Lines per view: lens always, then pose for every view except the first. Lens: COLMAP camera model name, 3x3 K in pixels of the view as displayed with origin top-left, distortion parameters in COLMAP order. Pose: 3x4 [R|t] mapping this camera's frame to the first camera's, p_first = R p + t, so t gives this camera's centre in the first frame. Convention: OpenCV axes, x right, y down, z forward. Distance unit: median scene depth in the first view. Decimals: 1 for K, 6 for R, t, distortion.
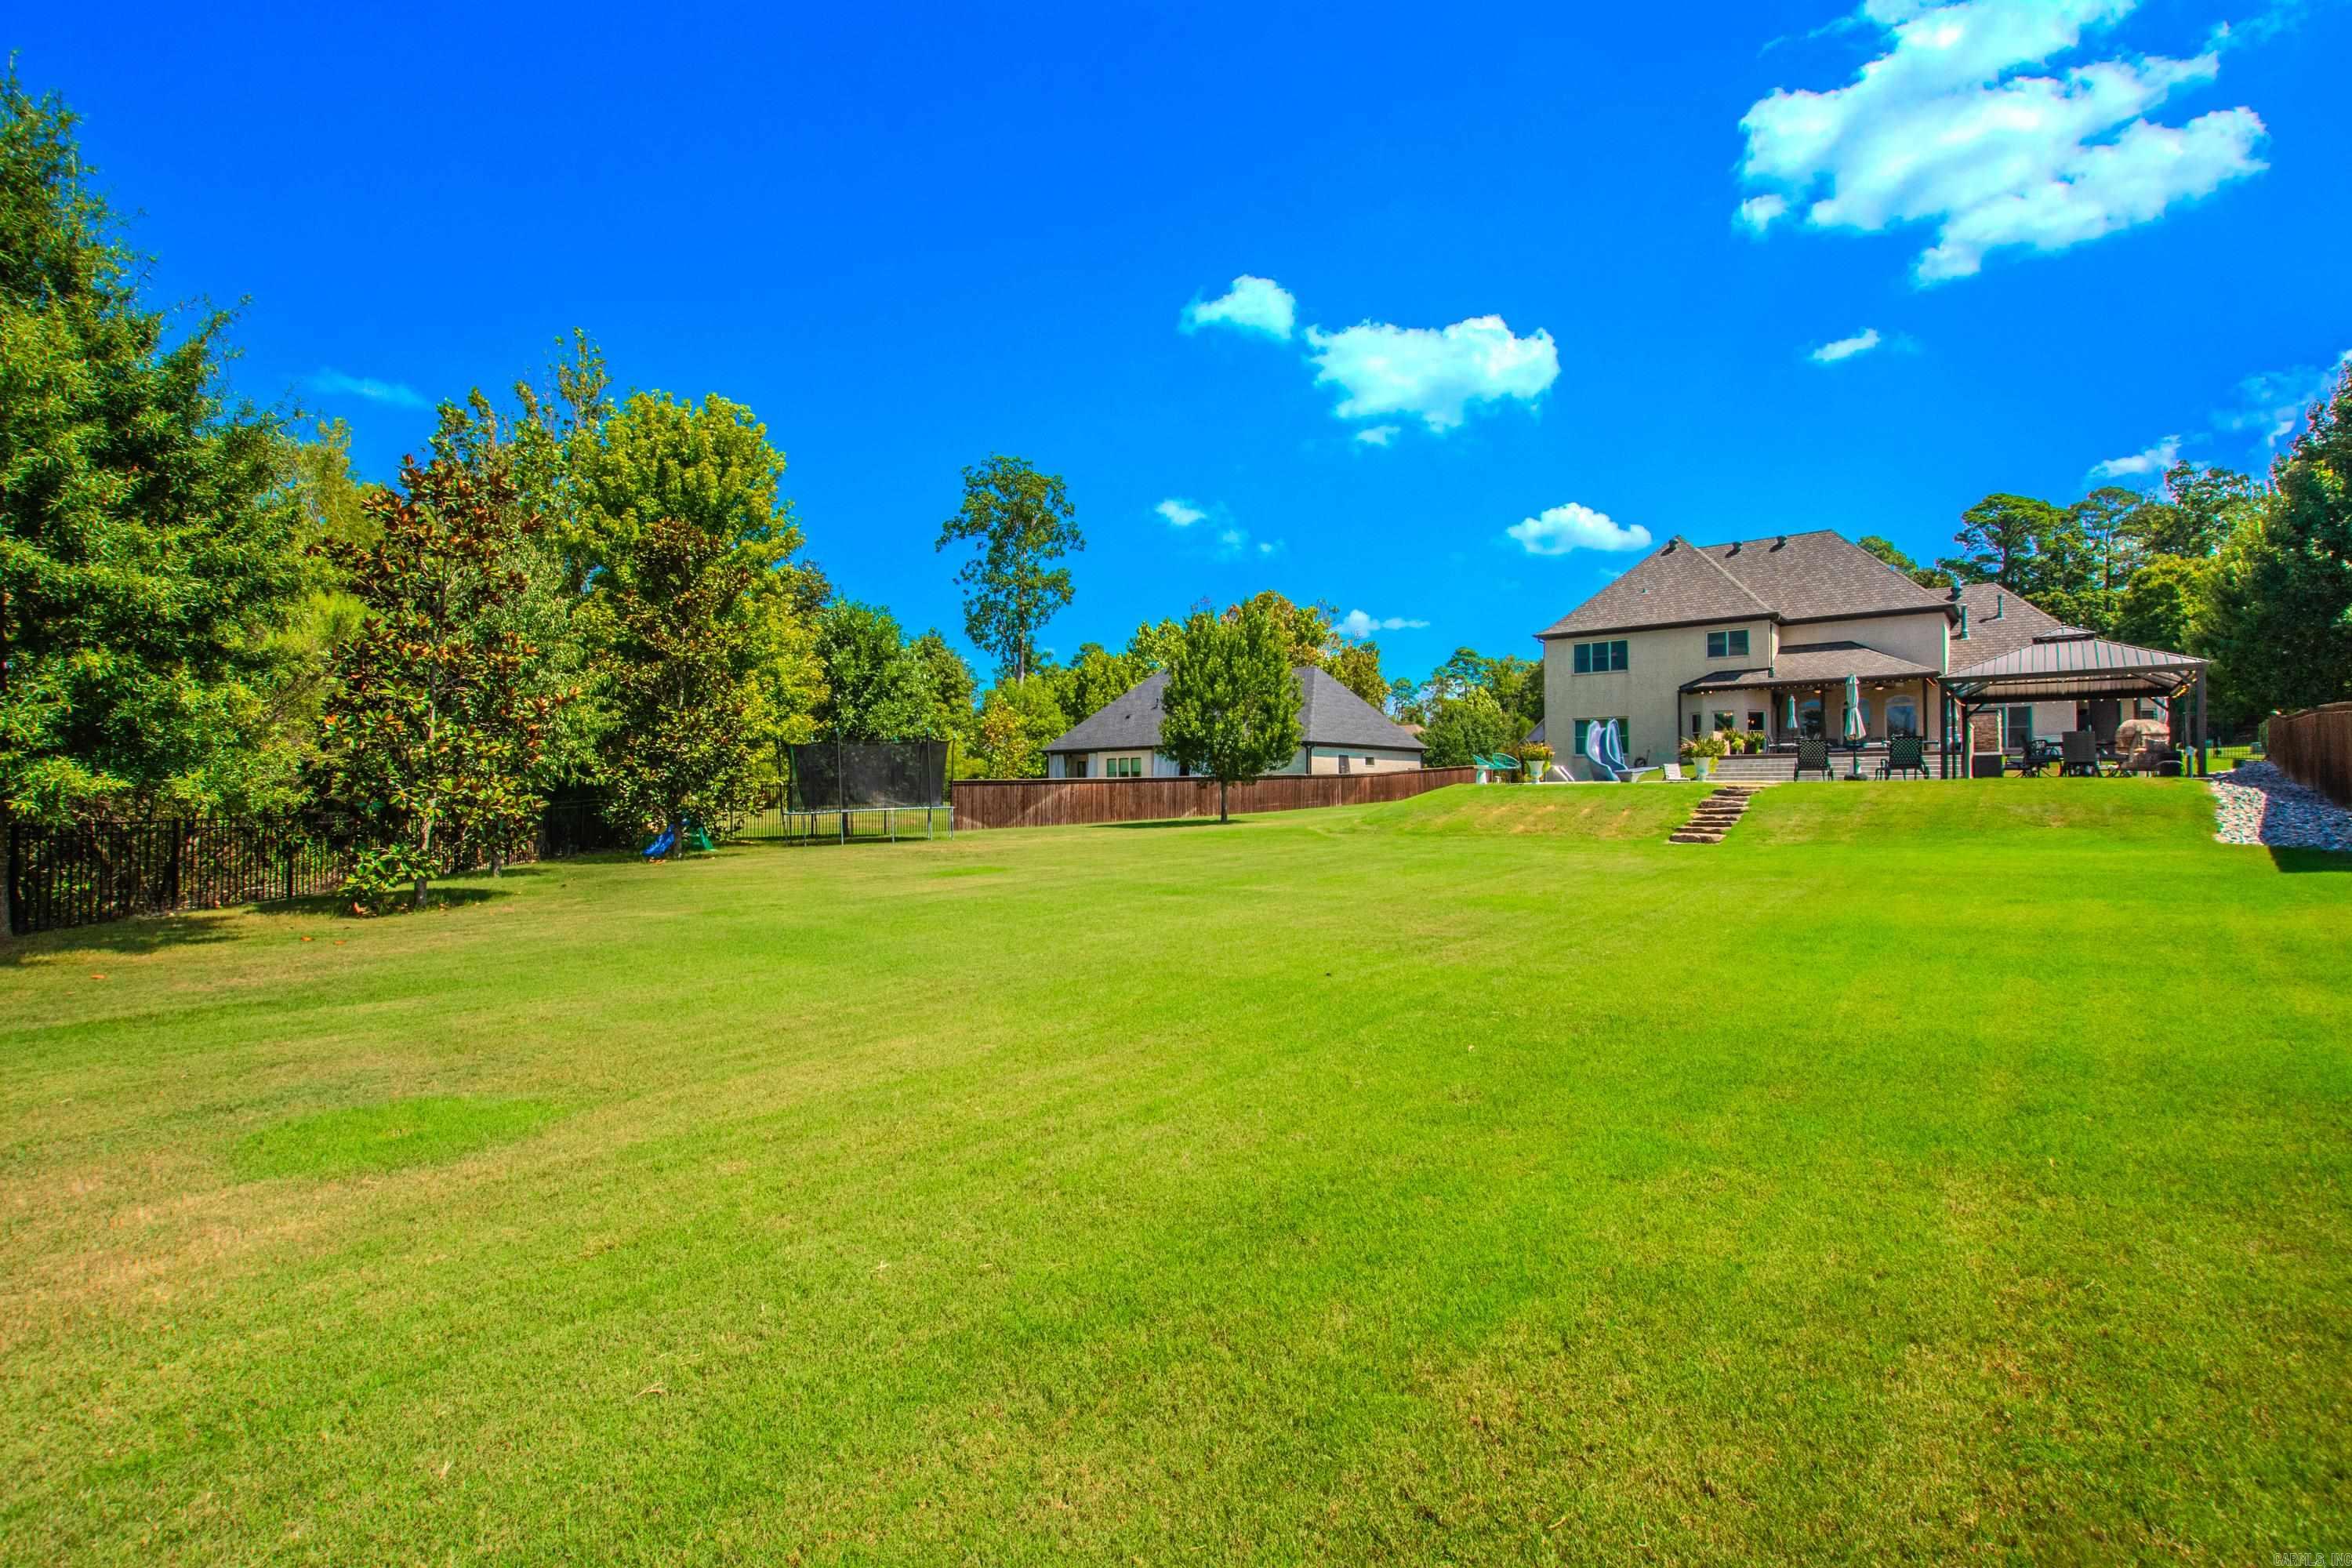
lens RADIAL K [[1058.5, 0, 1176.0], [0, 1058.5, 784.0], [0, 0, 1]] dist [-0.032199, 0.000389]
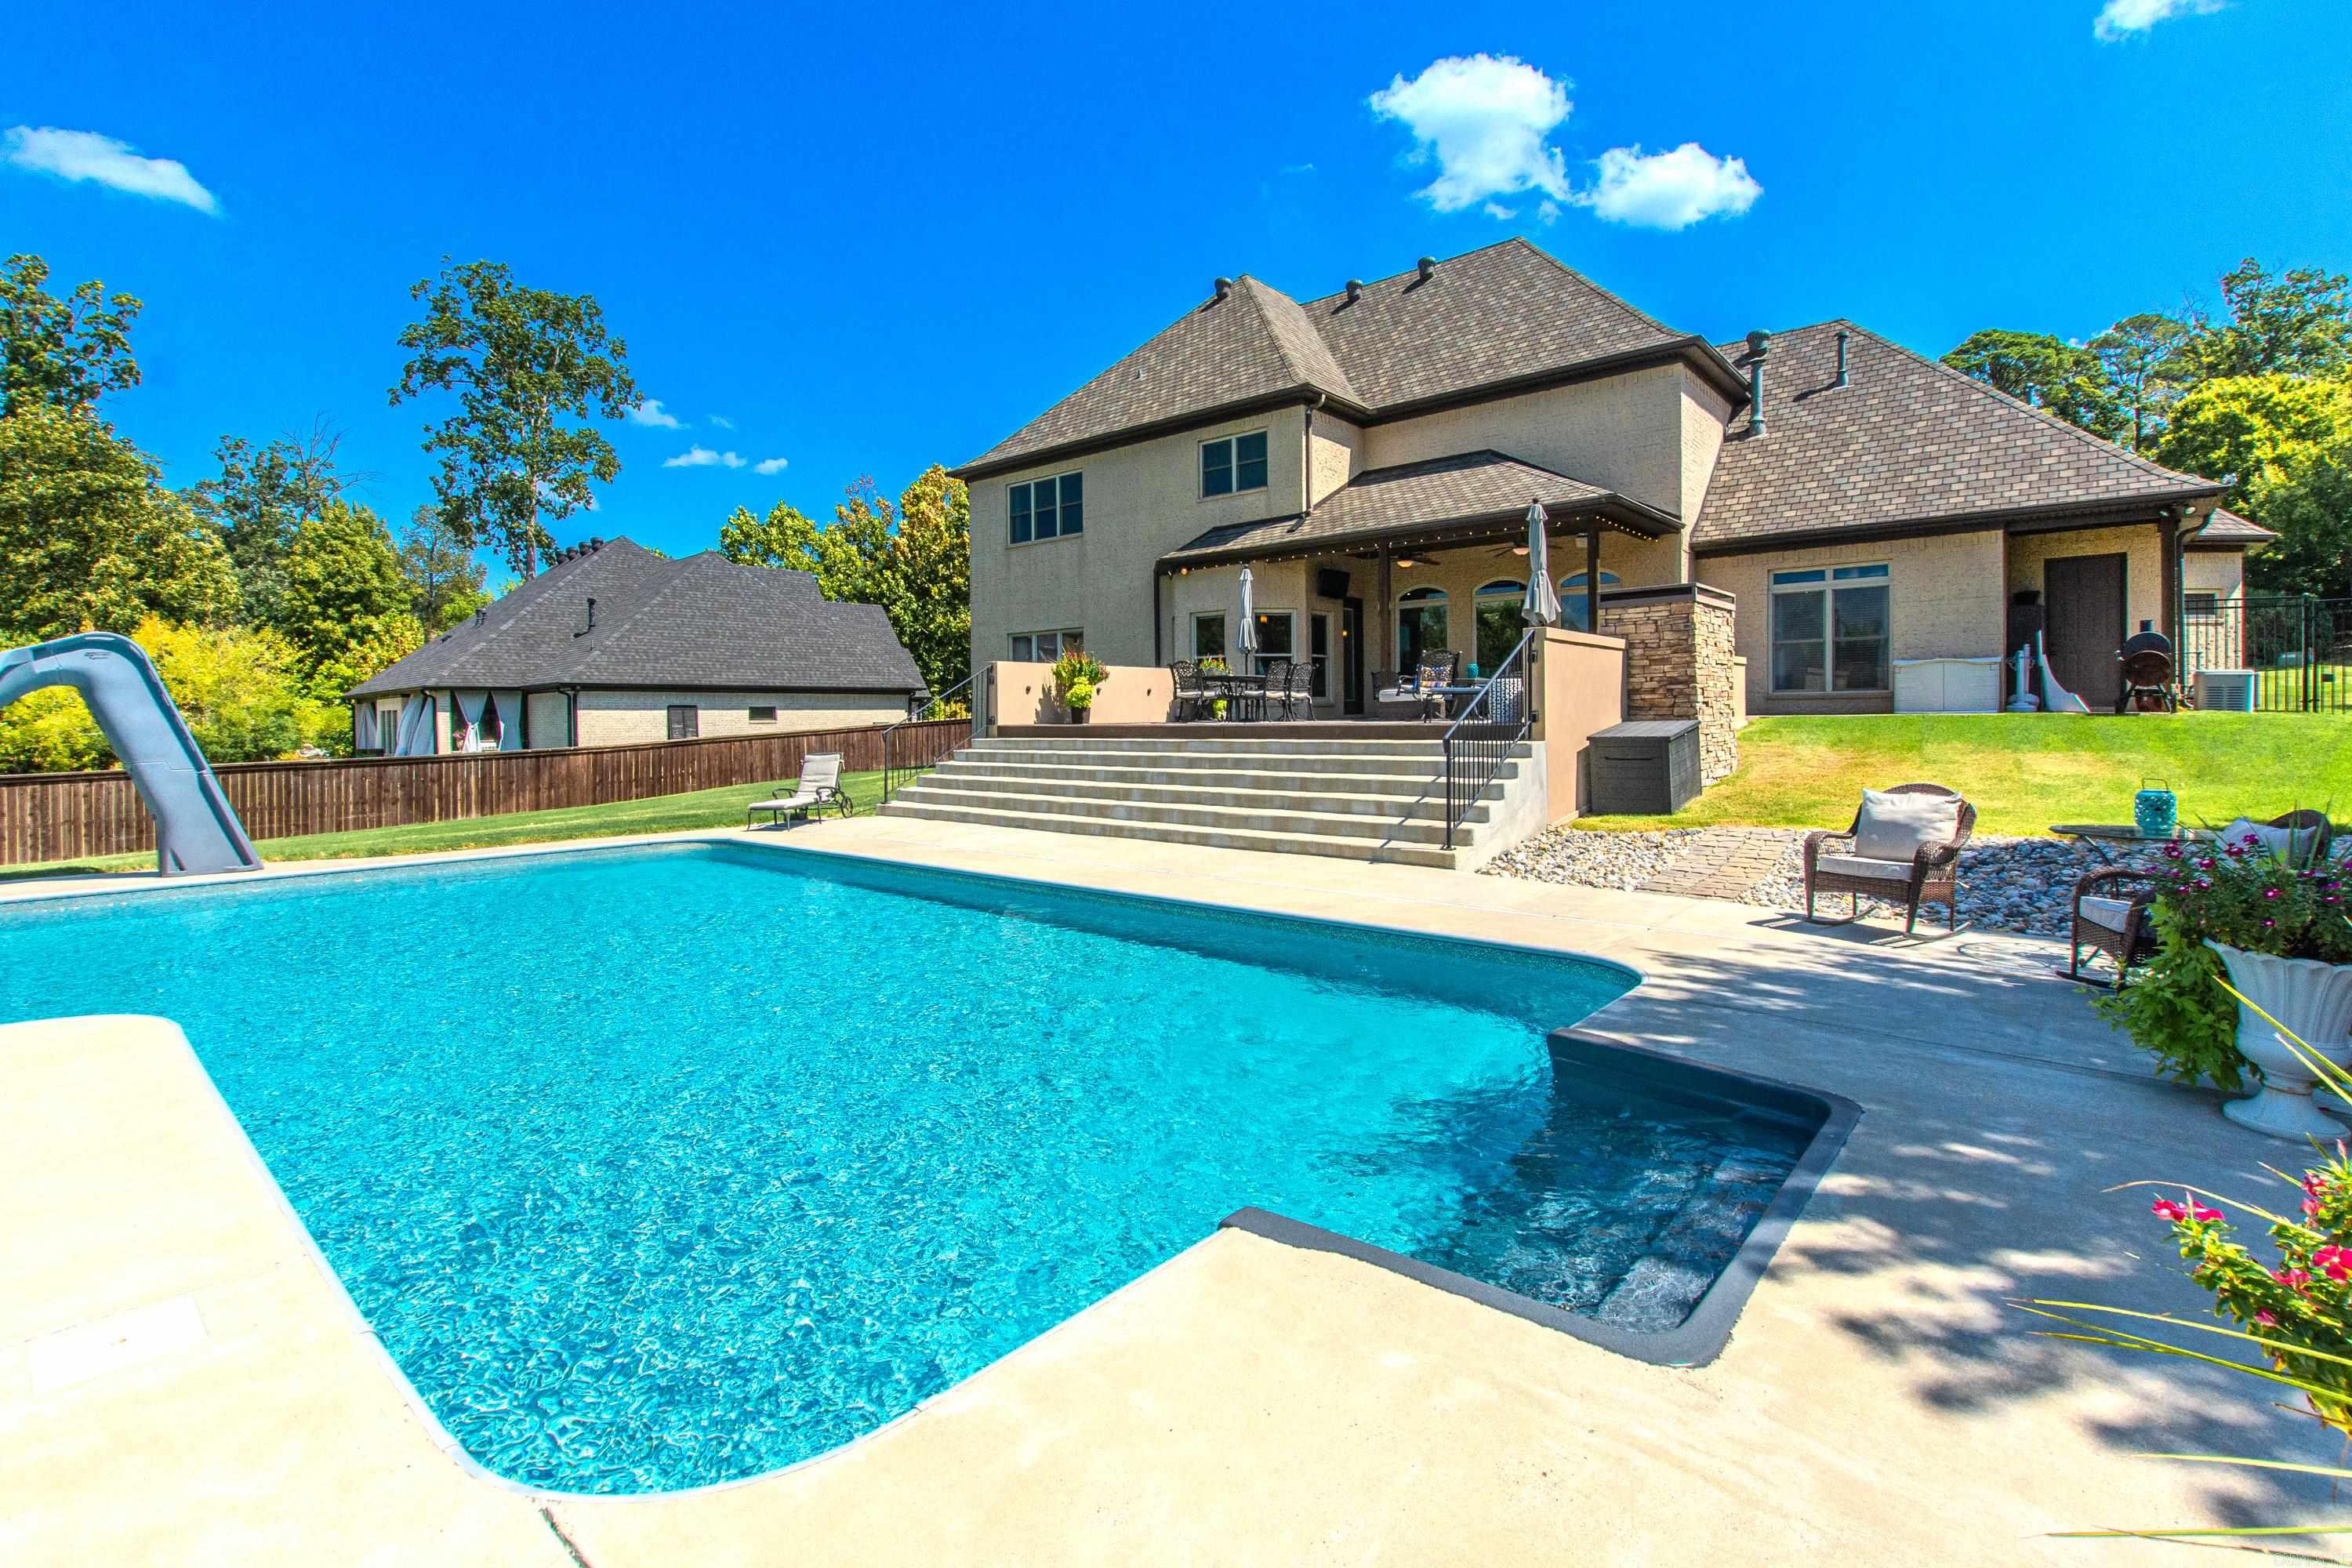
lens RADIAL K [[1056.4, 0, 1173.8], [0, 1056.4, 708.8], [0, 0, 1]] dist [-0.000676, -0.000081]
pose [[0.999872, -0.011874, -0.010691, 0.458159], [0.011930, 0.999916, 0.005101, -0.027350], [0.010630, -0.005228, 0.999930, 0.489870]]
